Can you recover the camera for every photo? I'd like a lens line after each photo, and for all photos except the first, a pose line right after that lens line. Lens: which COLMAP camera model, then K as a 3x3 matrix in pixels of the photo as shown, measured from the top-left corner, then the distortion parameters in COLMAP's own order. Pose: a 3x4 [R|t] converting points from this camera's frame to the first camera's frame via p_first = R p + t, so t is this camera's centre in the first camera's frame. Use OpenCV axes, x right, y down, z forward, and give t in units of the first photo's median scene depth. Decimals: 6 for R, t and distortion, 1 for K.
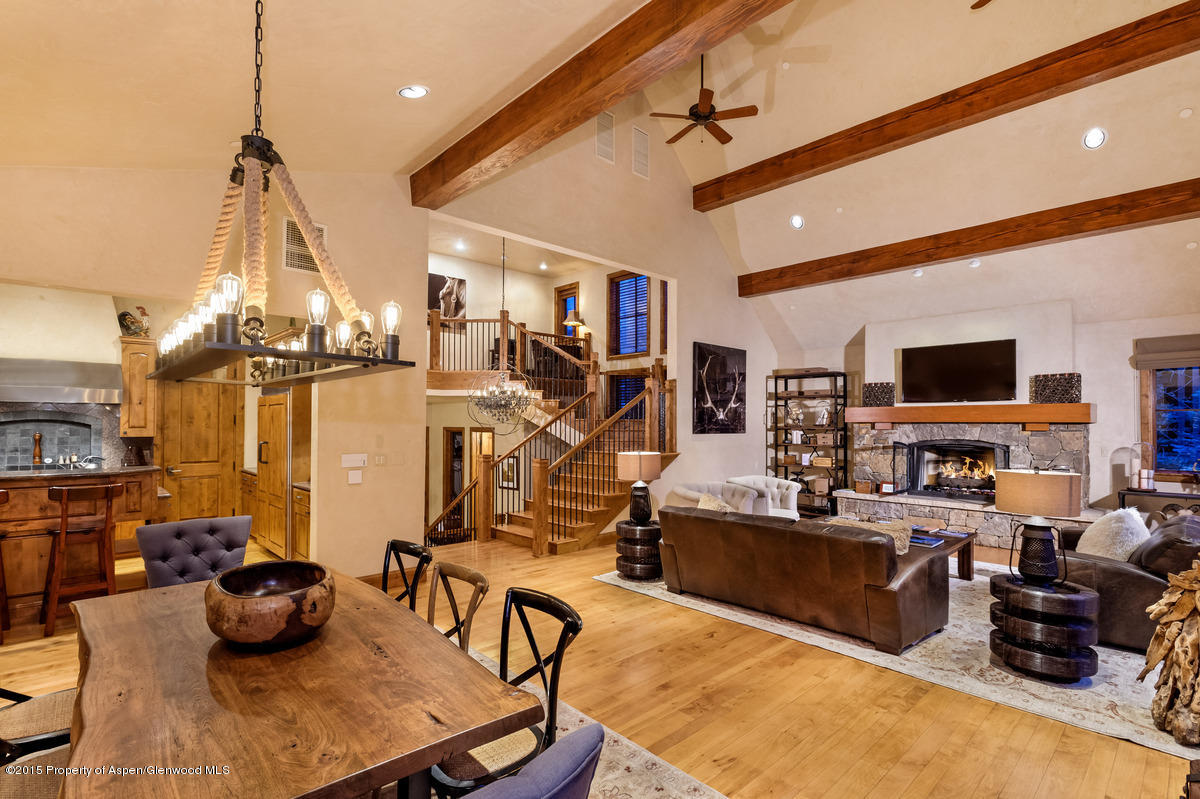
lens RADIAL K [[571.9, 0, 591.2], [0, 571.9, 416.5], [0, 0, 1]] dist [0.002077, 0.000546]
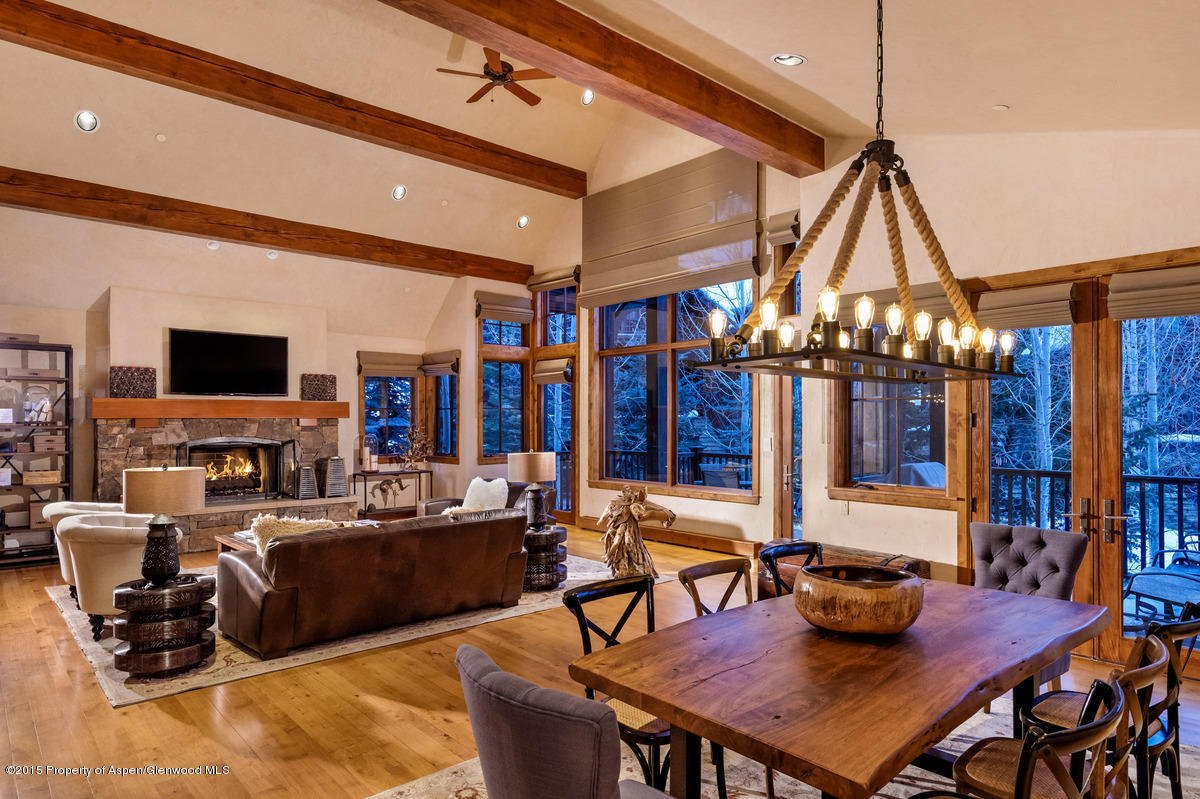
lens RADIAL K [[699.4, 0, 610.2], [0, 699.4, 421.5], [0, 0, 1]] dist [0.001198, 0.001381]
pose [[-0.002031, -0.005481, 0.999983, -0.518788], [-0.010385, 0.999931, 0.005460, 0.003133], [-0.999944, -0.010374, -0.002088, 0.421733]]
